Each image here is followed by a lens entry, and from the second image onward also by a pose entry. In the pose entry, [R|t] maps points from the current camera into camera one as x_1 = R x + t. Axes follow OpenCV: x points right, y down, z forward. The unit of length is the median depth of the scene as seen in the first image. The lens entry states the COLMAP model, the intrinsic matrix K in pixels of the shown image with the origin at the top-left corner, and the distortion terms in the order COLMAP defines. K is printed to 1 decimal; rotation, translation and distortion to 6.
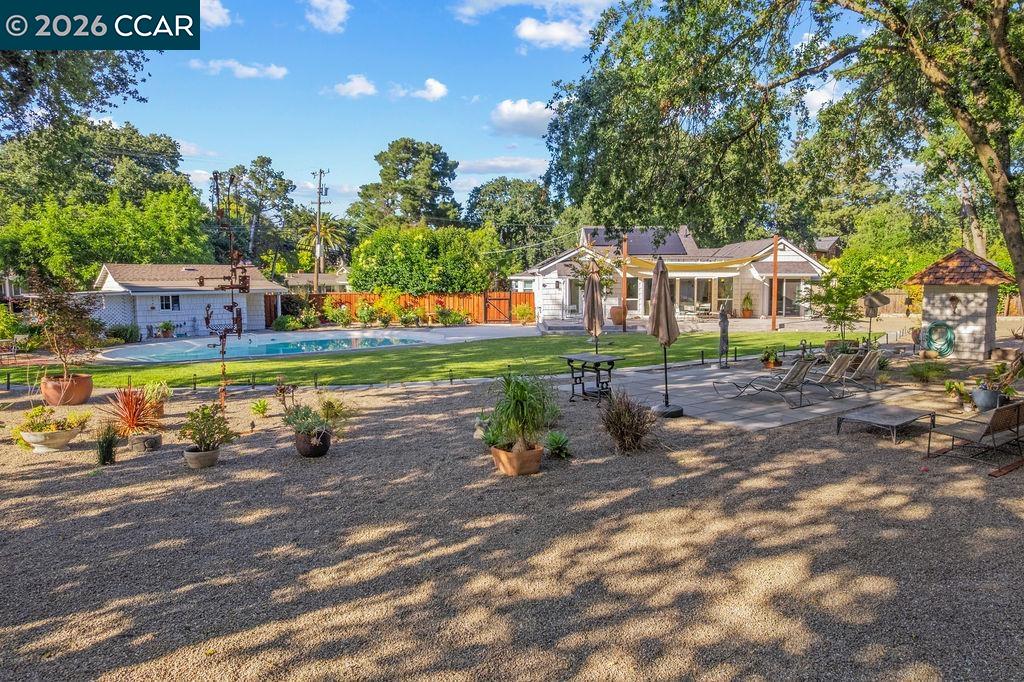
lens RADIAL K [[663.8, 0, 512.0], [0, 663.8, 341.0], [0, 0, 1]] dist [-0.073811, 0.070475]
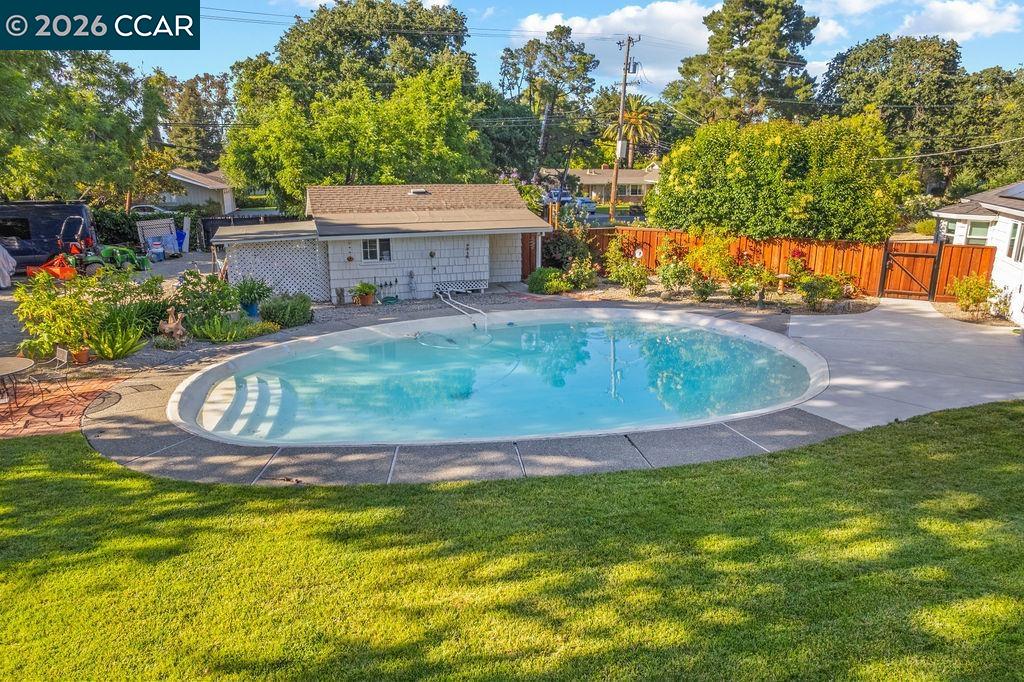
lens RADIAL K [[663.8, 0, 512.0], [0, 663.8, 341.0], [0, 0, 1]] dist [-0.073811, 0.070475]
pose [[0.896355, 0.120017, -0.426783, -0.078413], [-0.045984, 0.982637, 0.179752, -0.074157], [0.440946, -0.141497, 0.886310, 0.353237]]
